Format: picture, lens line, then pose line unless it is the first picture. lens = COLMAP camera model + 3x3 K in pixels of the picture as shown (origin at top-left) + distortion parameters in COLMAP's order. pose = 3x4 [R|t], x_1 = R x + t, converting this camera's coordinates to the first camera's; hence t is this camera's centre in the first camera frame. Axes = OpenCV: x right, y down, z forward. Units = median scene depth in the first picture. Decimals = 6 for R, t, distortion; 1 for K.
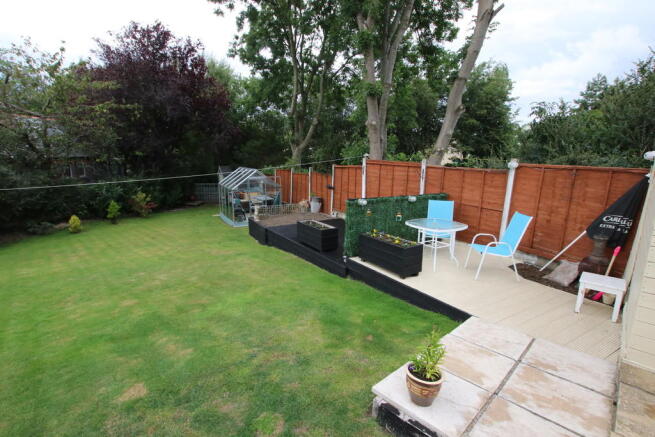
lens RADIAL K [[306.4, 0, 327.5], [0, 306.4, 218.5], [0, 0, 1]] dist [-0.026049, -0.000121]
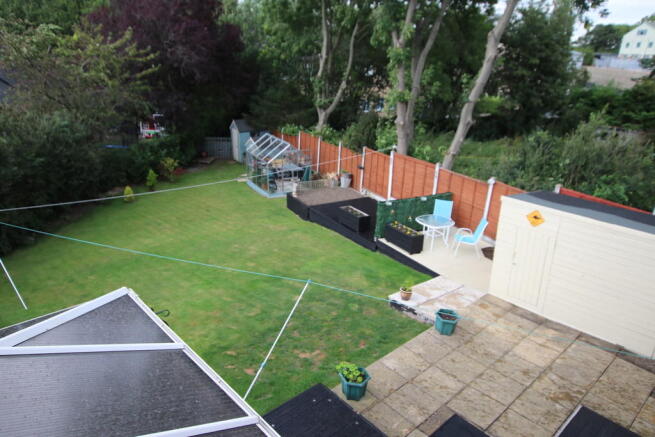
lens RADIAL K [[454.8, 0, 327.5], [0, 454.8, 218.5], [0, 0, 1]] dist [-0.001375, -0.000277]
pose [[0.999477, 0.027884, -0.016378, -0.135548], [-0.025075, 0.988063, 0.151996, -0.285274], [0.020421, -0.151506, 0.988245, -1.122212]]
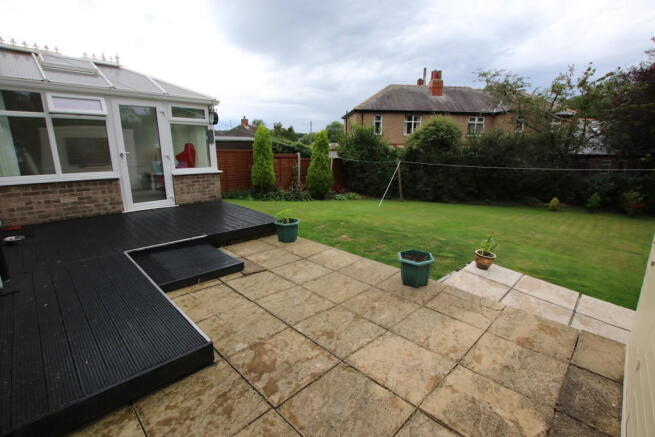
lens RADIAL K [[306.4, 0, 327.5], [0, 306.4, 218.5], [0, 0, 1]] dist [-0.026049, -0.000121]
pose [[0.021961, 0.213428, -0.976712, 0.761343], [-0.207613, 0.956624, 0.204370, 0.025499], [0.977964, 0.198290, 0.065319, -0.076077]]
